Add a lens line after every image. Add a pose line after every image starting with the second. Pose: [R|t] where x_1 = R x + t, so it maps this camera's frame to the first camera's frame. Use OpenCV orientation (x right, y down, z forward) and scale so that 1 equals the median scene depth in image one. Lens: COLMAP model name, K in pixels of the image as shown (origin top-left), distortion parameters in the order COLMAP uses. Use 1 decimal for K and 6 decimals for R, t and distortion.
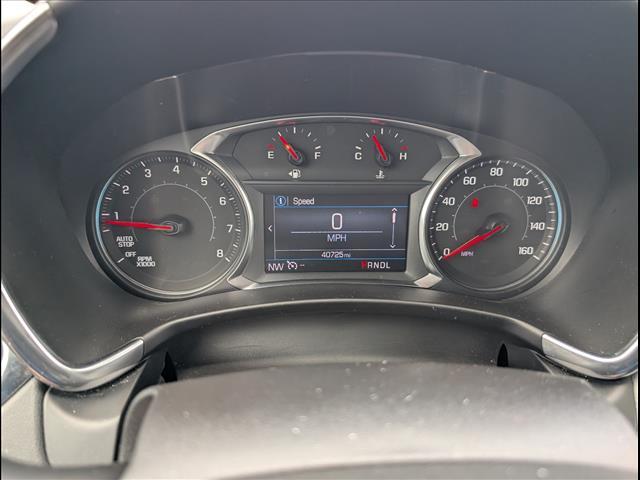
lens RADIAL K [[447.8, 0, 321.1], [0, 447.8, 241.0], [0, 0, 1]] dist [-0.008021, -0.001548]
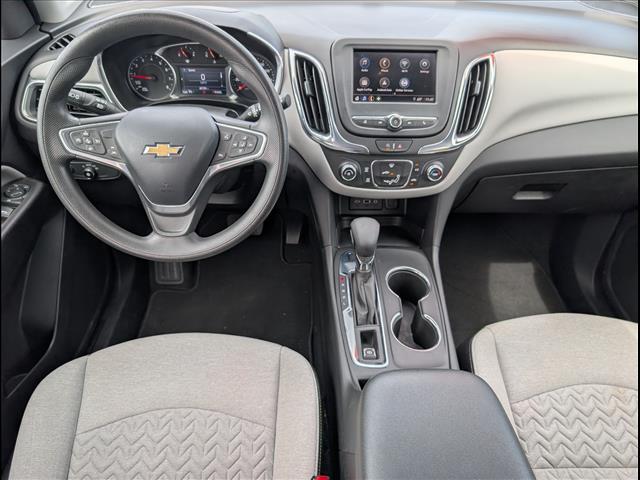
lens RADIAL K [[447.8, 0, 319.4], [0, 447.8, 240.7], [0, 0, 1]] dist [-0.008021, -0.001548]
pose [[0.999656, 0.019922, -0.017062, 0.966945], [-0.015010, 0.967940, 0.250733, 0.281213], [0.021510, -0.250390, 0.967906, -2.423127]]
